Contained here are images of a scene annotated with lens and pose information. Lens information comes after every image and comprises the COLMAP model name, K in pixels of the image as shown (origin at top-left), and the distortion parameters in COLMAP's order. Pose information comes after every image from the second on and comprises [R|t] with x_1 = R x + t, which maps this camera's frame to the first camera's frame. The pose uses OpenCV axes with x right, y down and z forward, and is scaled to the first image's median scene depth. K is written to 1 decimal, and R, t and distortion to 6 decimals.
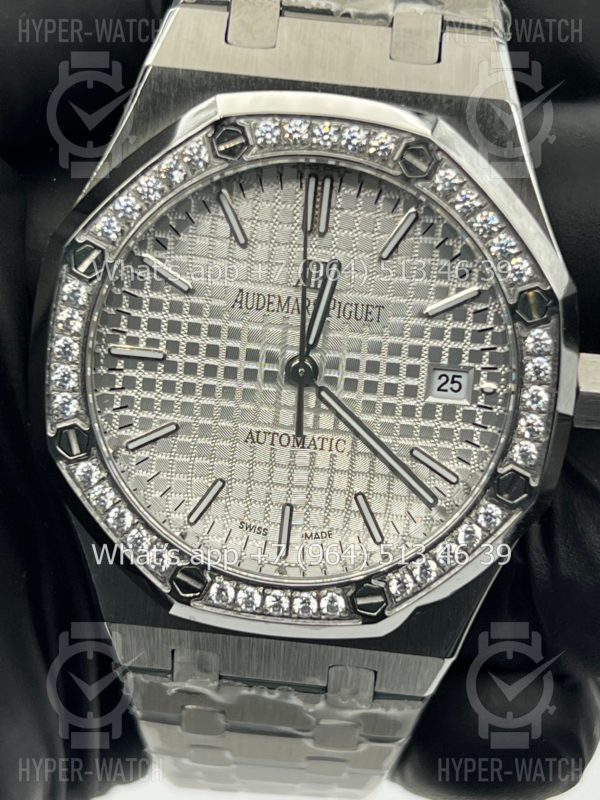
lens RADIAL K [[1893.7, 0, 299.0], [0, 1893.7, 395.3], [0, 0, 1]] dist [0.145781, 0.000000]
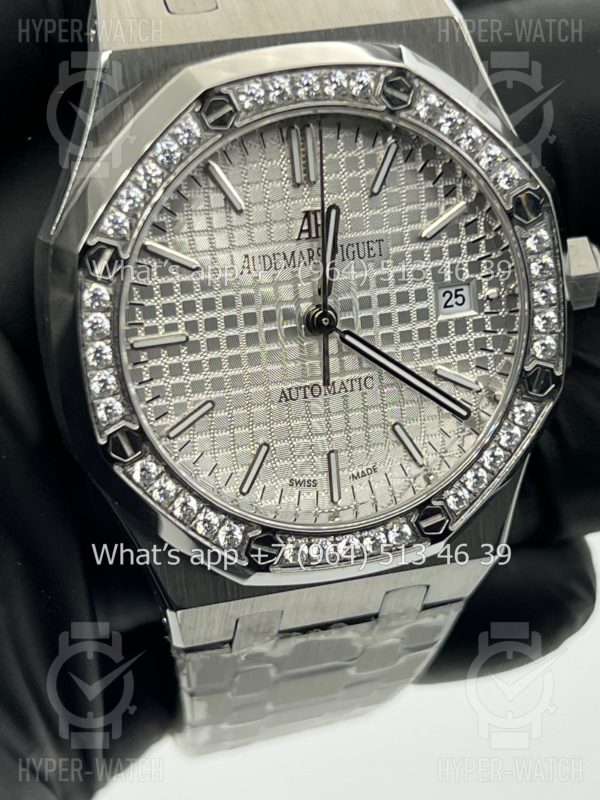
lens RADIAL K [[1893.7, 0, 300.7], [0, 1893.7, 406.3], [0, 0, 1]] dist [0.145781, 0.000000]
pose [[0.936067, -0.245258, 0.252244, -0.275039], [0.228011, 0.968920, 0.095945, -0.067796], [-0.267936, -0.032297, 0.962895, 0.027029]]
